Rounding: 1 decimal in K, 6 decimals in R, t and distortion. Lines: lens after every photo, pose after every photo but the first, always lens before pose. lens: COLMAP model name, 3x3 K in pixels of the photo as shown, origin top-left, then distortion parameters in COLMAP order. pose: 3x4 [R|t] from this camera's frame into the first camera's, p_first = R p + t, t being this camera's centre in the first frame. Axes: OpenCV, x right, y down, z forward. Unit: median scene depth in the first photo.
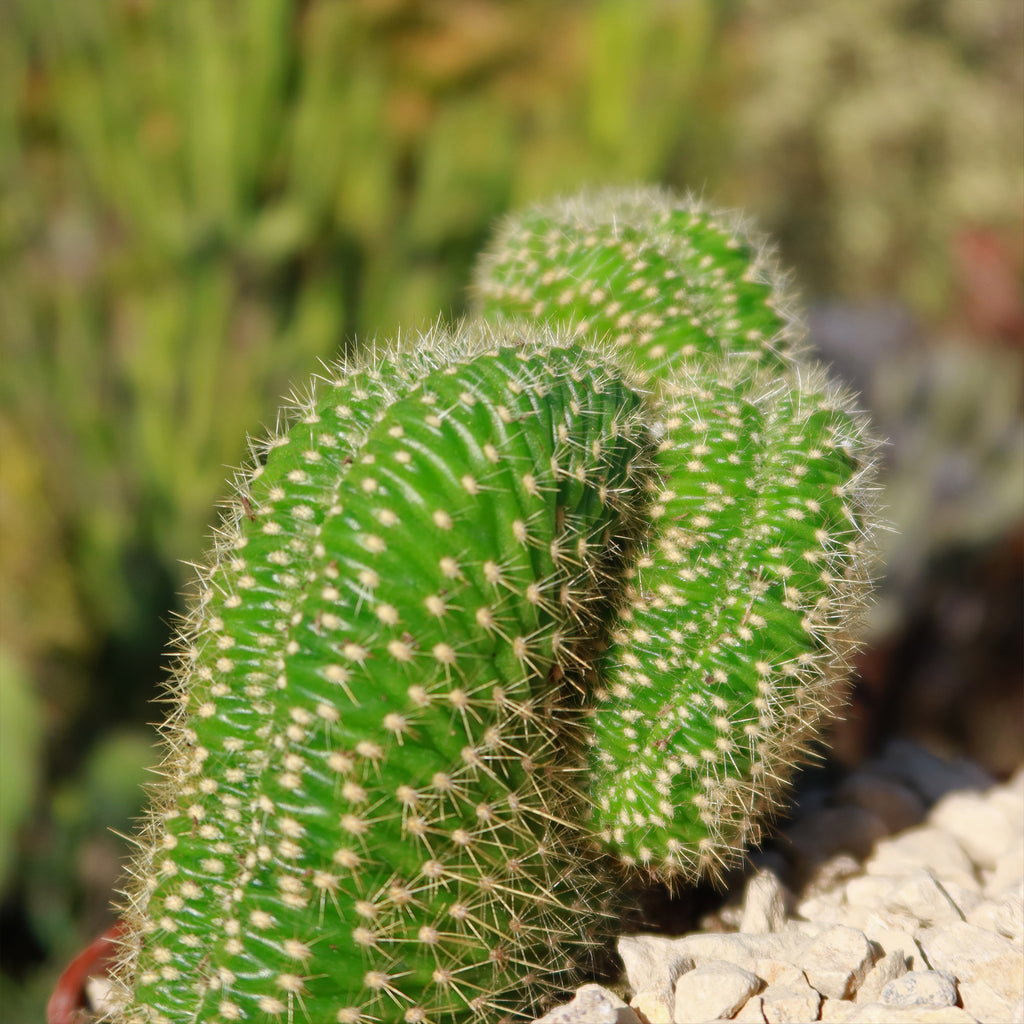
lens RADIAL K [[1621.4, 0, 499.3], [0, 1621.4, 475.0], [0, 0, 1]] dist [0.033453, 0.000000]
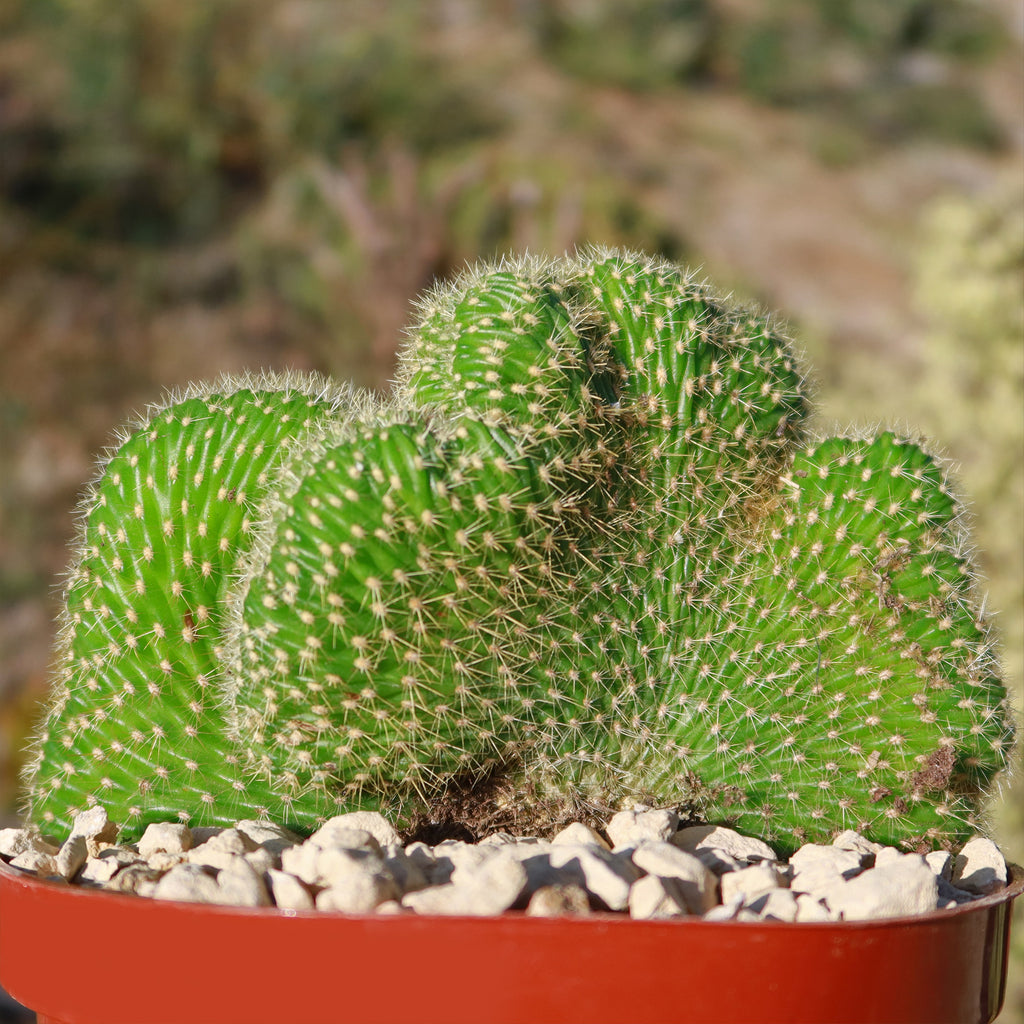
lens RADIAL K [[1621.4, 0, 459.4], [0, 1621.4, 490.3], [0, 0, 1]] dist [0.033453, 0.000000]
pose [[0.373236, 0.036811, -0.927006, 1.453324], [-0.060828, 0.998033, 0.015140, -0.025736], [0.925740, 0.050737, 0.374741, 0.644859]]
